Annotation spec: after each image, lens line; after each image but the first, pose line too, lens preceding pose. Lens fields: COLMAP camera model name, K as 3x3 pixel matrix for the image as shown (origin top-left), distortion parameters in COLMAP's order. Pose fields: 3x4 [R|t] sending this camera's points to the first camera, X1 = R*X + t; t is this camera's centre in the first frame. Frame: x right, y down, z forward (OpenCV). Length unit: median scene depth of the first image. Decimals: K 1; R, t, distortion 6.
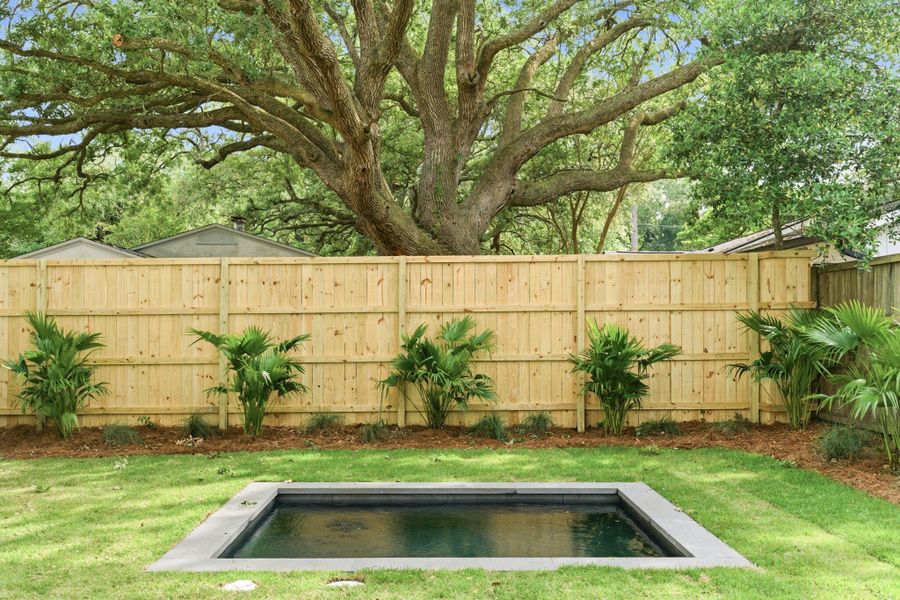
lens RADIAL K [[779.6, 0, 450.0], [0, 779.6, 300.0], [0, 0, 1]] dist [0.001446, 0.003287]
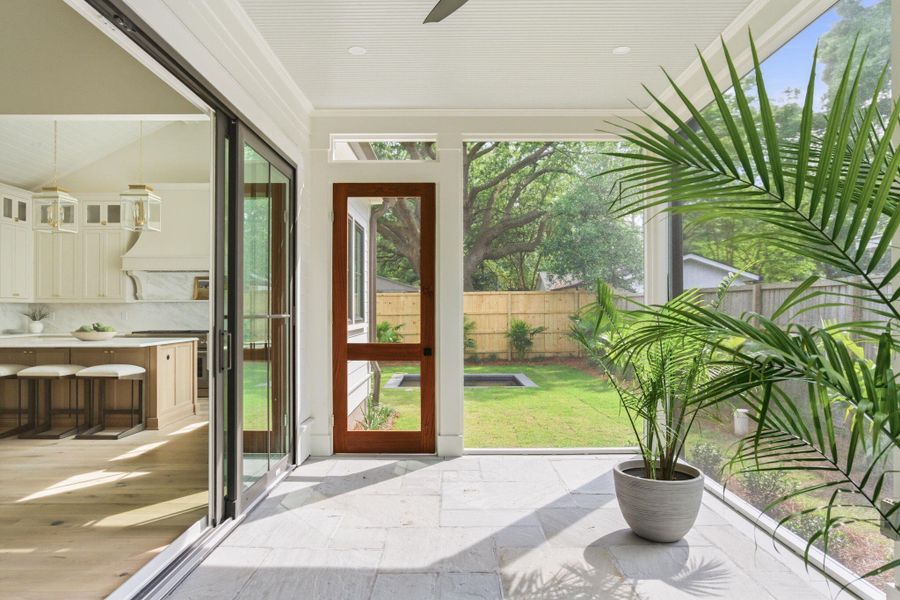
lens RADIAL K [[578.1, 0, 450.0], [0, 578.1, 300.0], [0, 0, 1]] dist [-0.002435, -0.000303]
pose [[0.999970, -0.005466, -0.005517, -0.017127], [0.005601, 0.999676, 0.024828, -0.080885], [0.005379, -0.024858, 0.999677, -0.920782]]
